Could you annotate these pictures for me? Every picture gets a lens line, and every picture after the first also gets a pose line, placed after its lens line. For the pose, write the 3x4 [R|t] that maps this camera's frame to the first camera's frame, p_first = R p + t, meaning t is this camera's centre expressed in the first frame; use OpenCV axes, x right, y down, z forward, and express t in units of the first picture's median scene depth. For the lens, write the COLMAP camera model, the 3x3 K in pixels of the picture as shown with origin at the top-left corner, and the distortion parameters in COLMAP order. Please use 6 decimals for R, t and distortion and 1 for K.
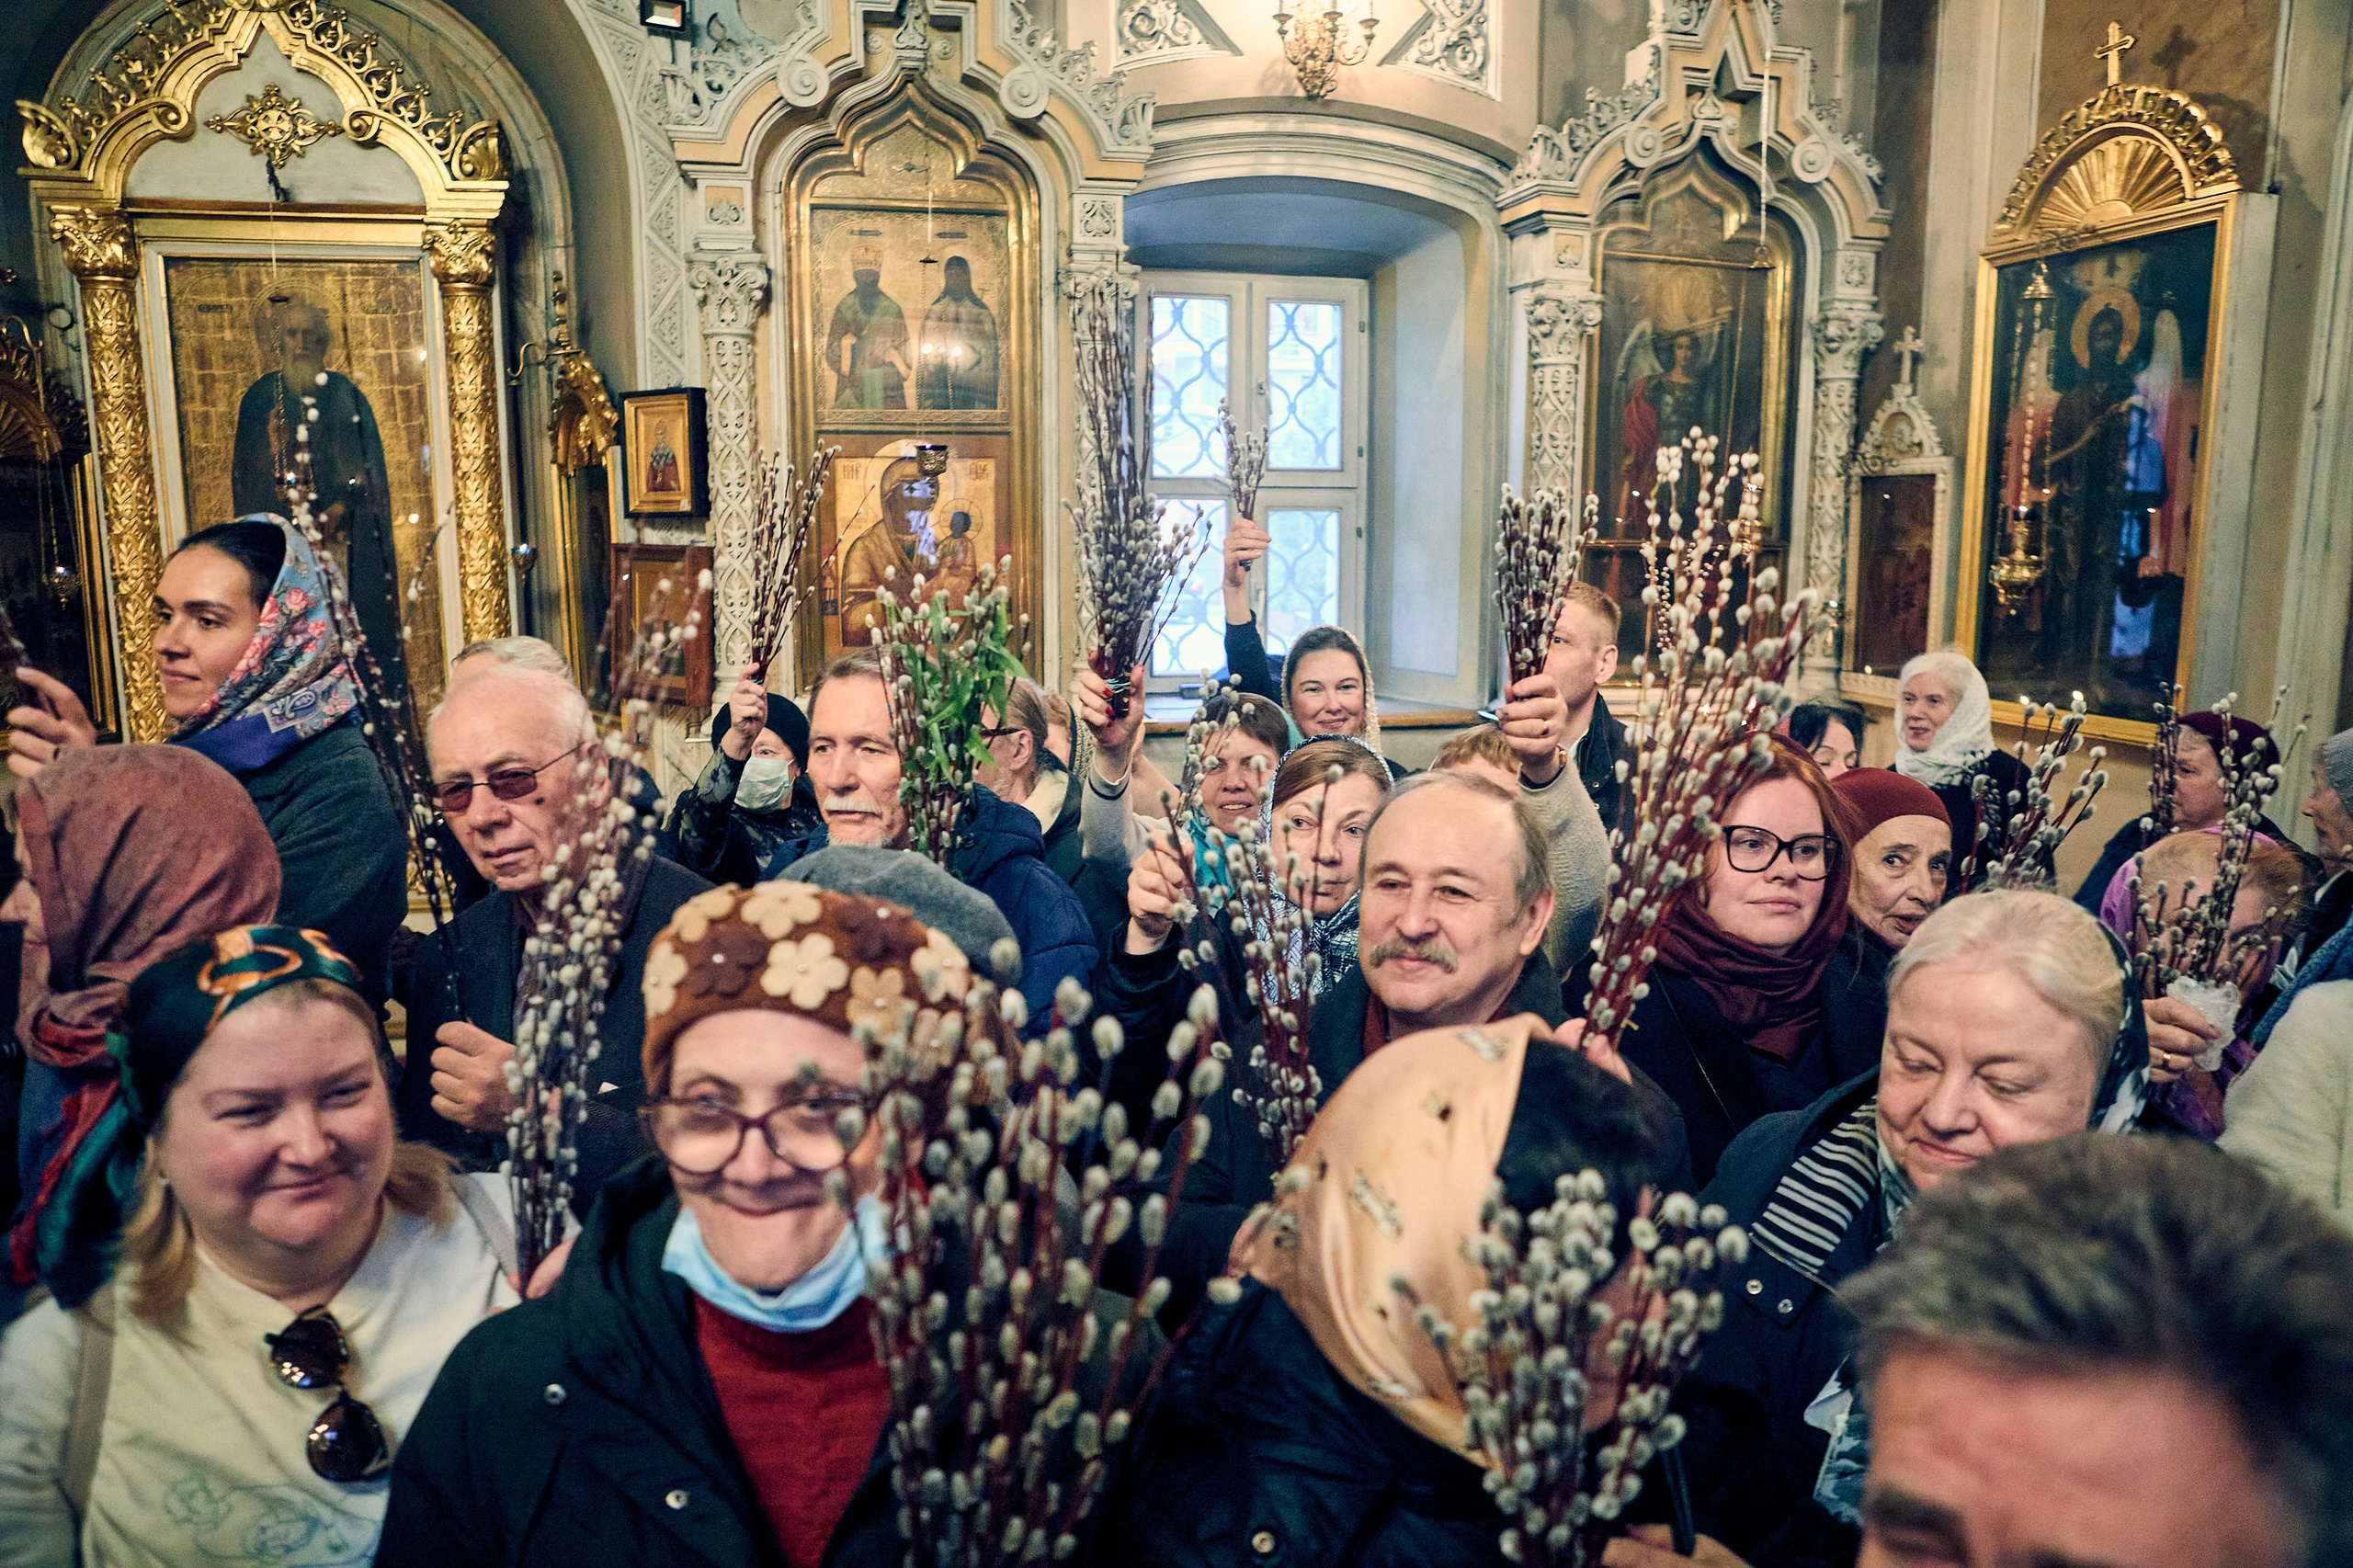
lens RADIAL K [[1601.5, 0, 1181.2], [0, 1601.5, 803.8], [0, 0, 1]] dist [-0.098301, 0.067166]
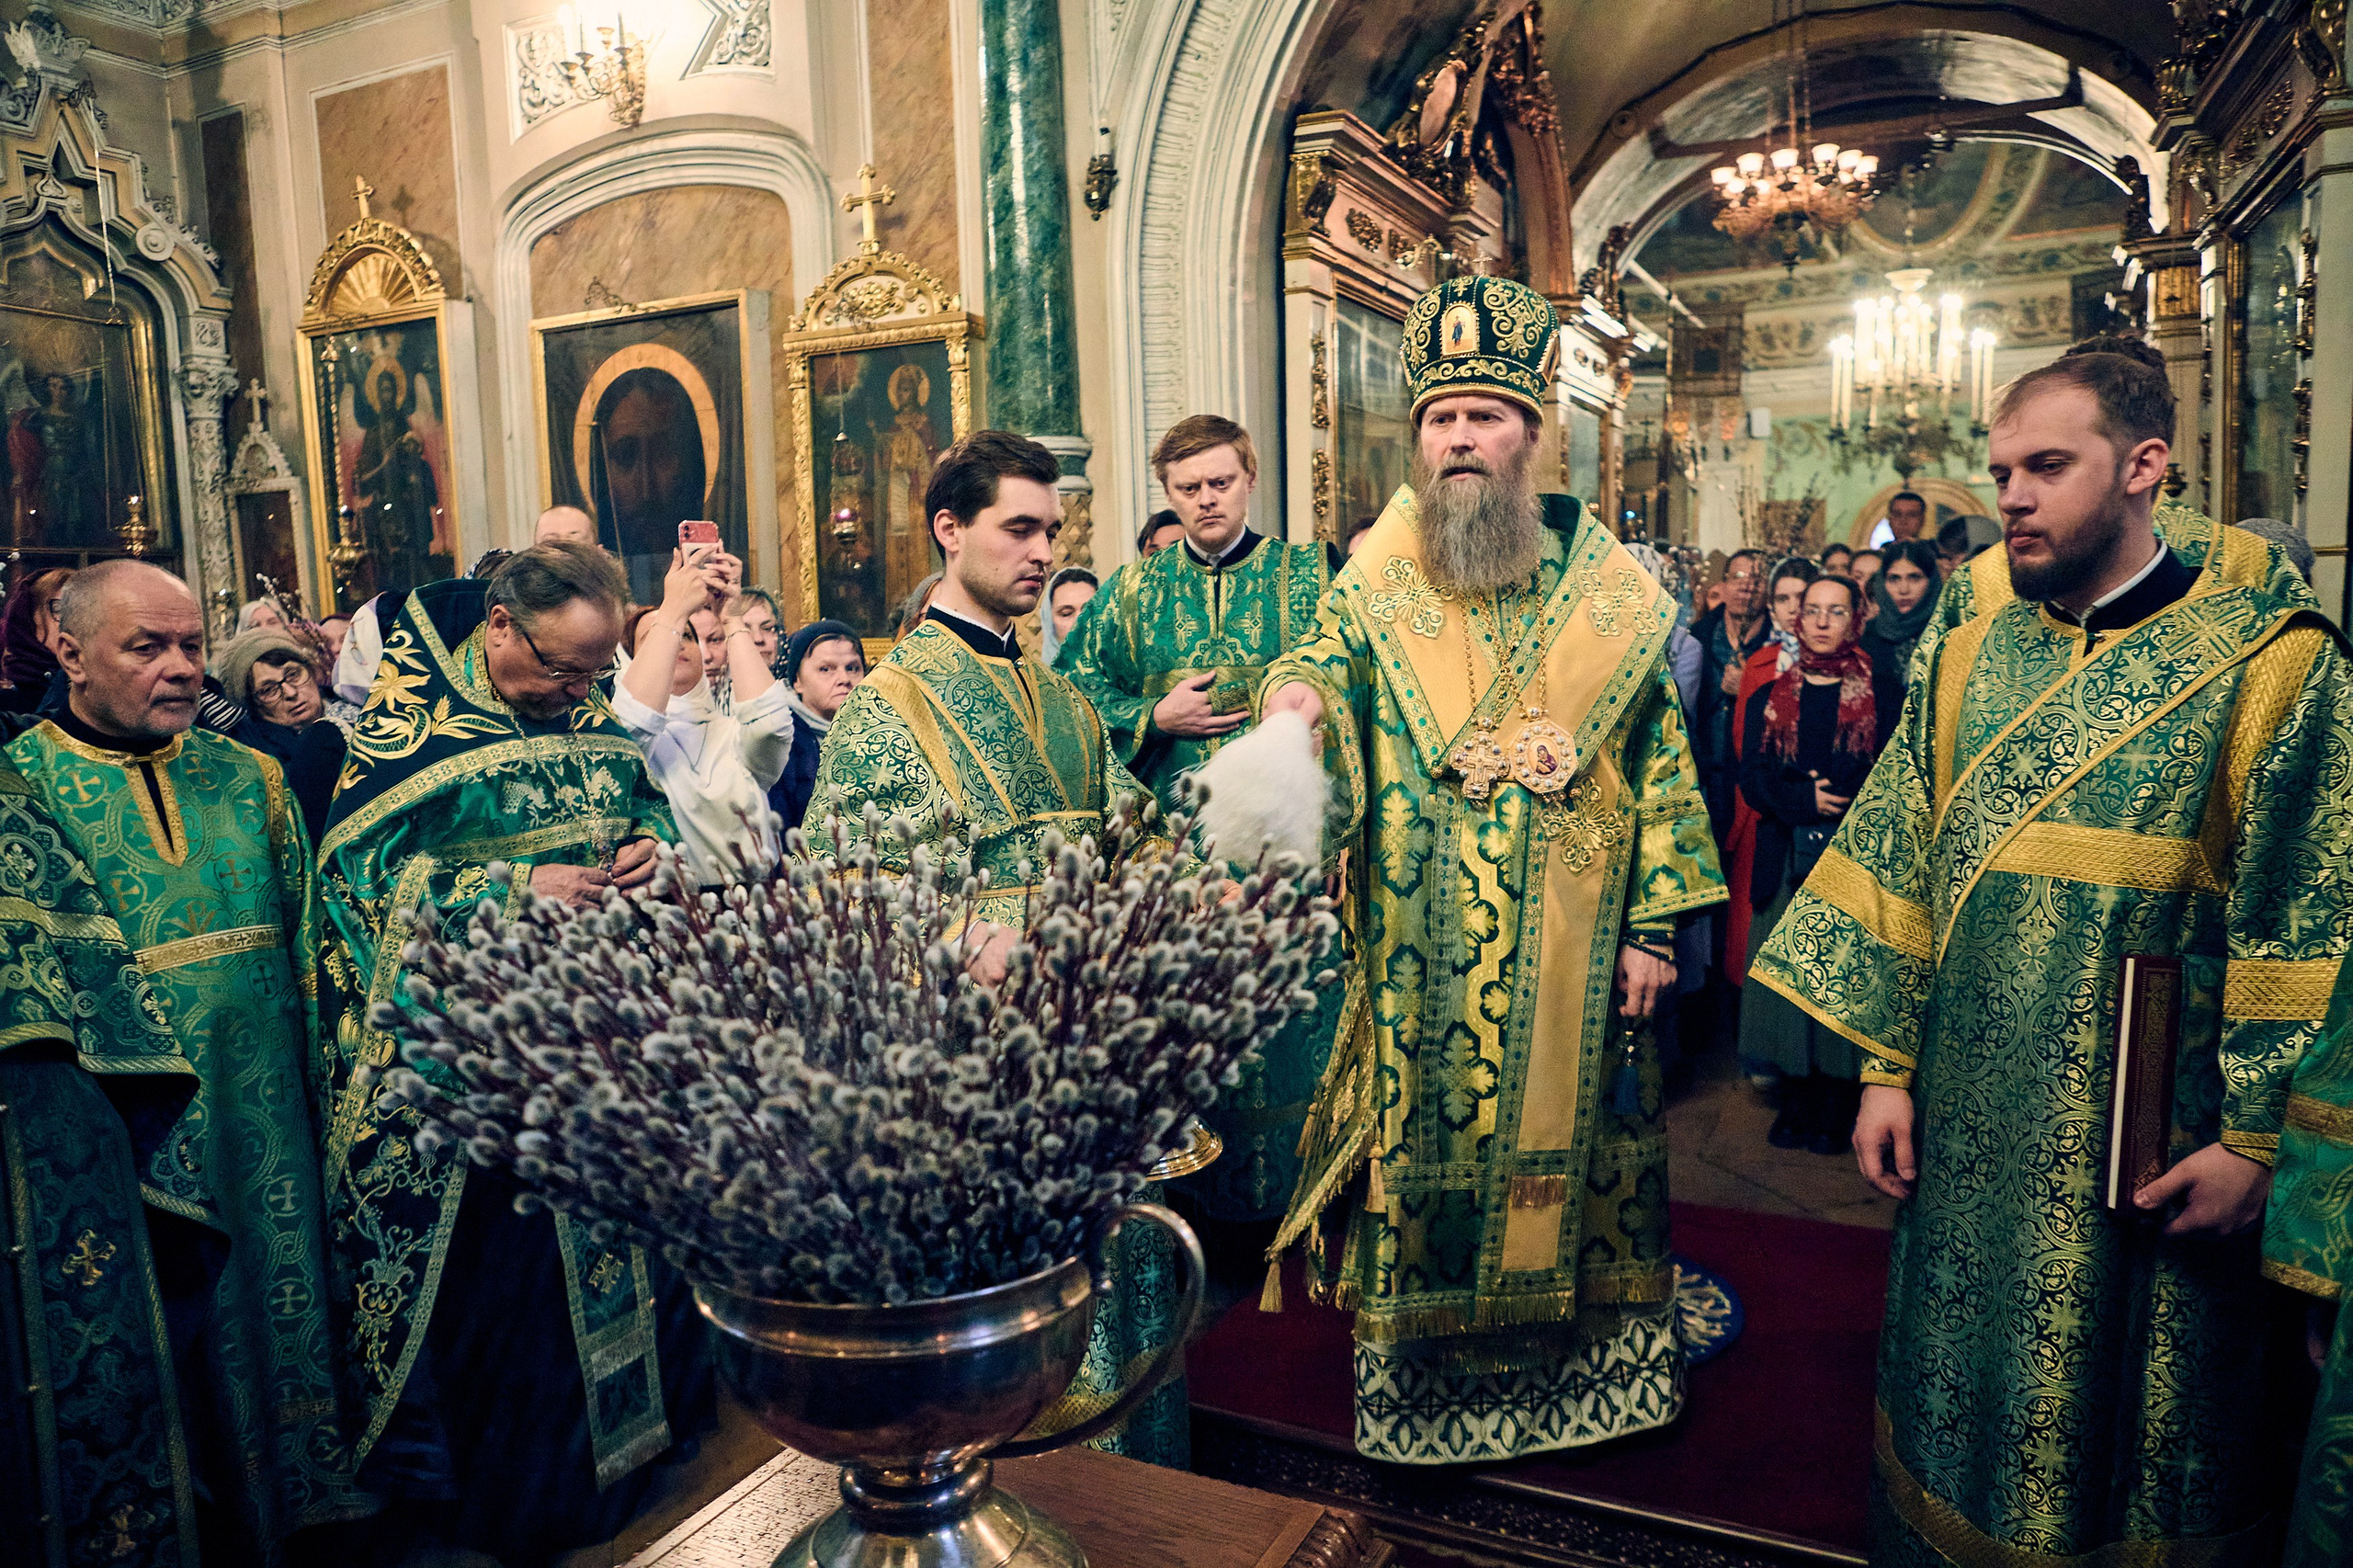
lens RADIAL K [[1601.5, 0, 1181.2], [0, 1601.5, 803.8], [0, 0, 1]] dist [-0.098301, 0.067166]
pose [[0.644041, -0.118199, 0.755804, -0.058750], [0.156972, 0.987387, 0.020655, 0.139898], [-0.748713, 0.105337, 0.654471, -0.392158]]
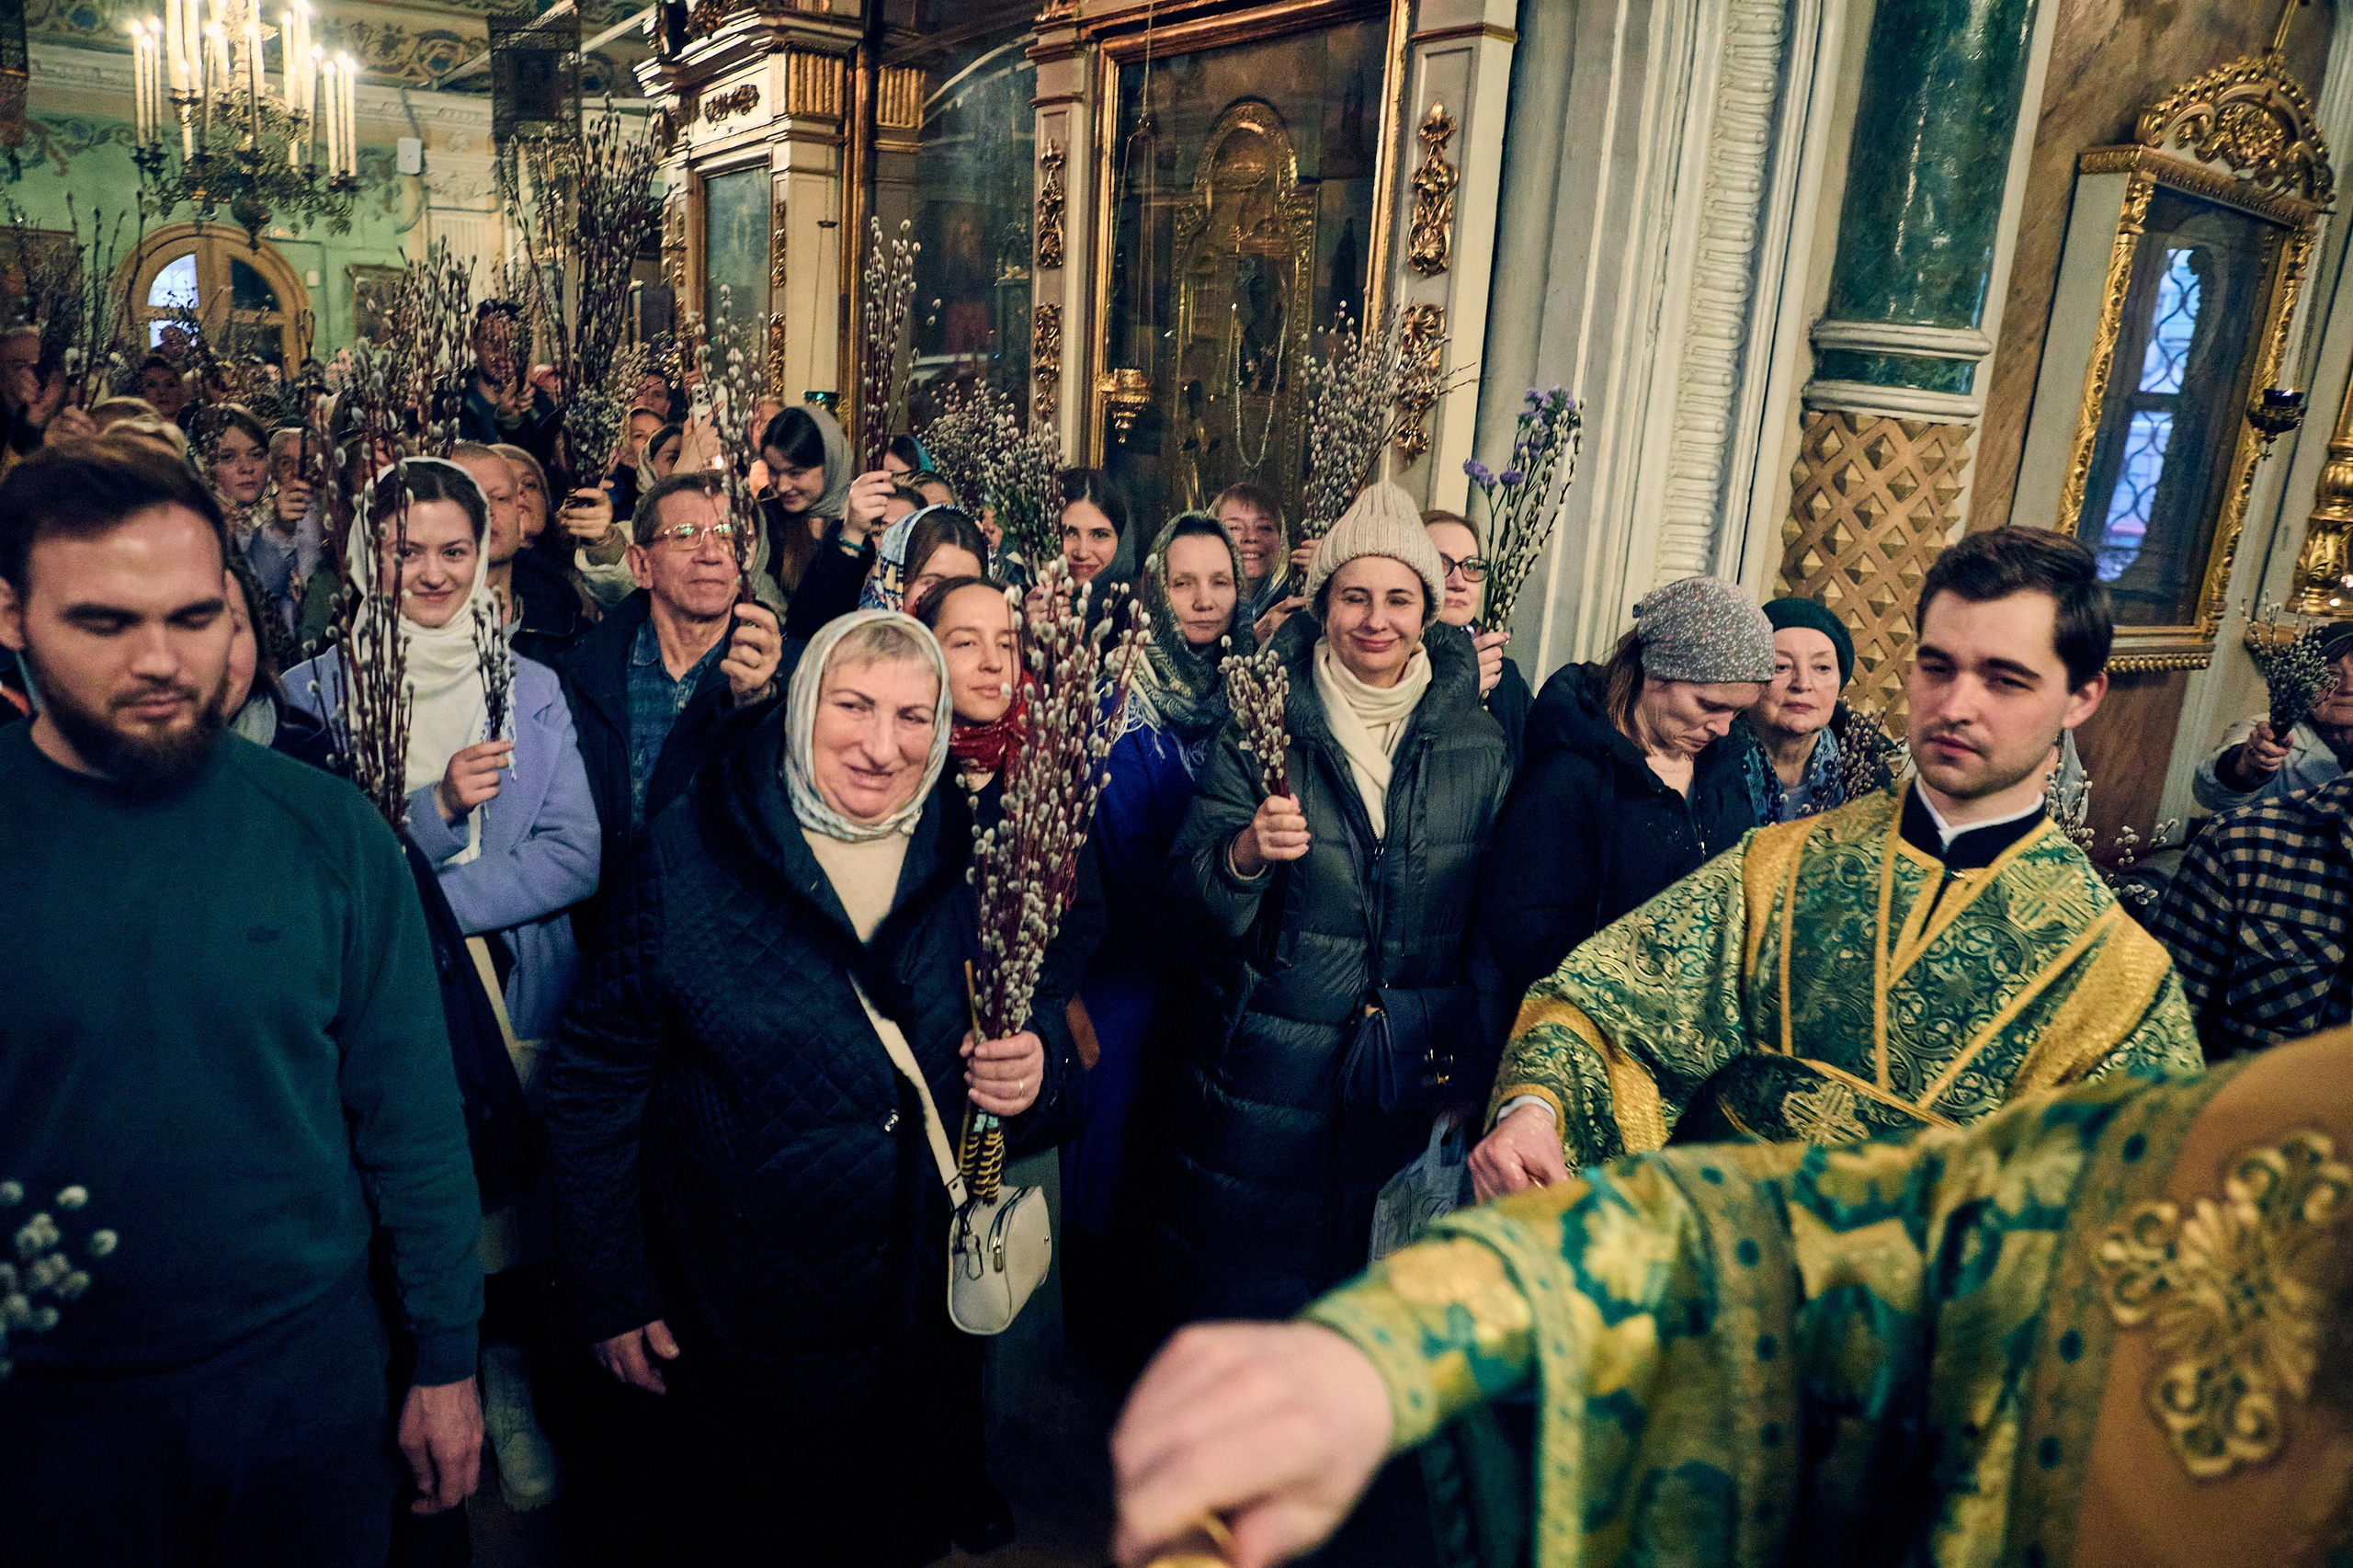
lens RADIAL K [[1601.5, 0, 1181.2], [0, 1601.5, 803.8], [0, 0, 1]] dist [-0.098301, 0.067166]
pose [[-0.341978, -0.269171, 0.900332, 0.358540], [0.085983, 0.945116, 0.315219, 0.014767], [-0.935766, 0.185212, -0.300065, -0.024244]]
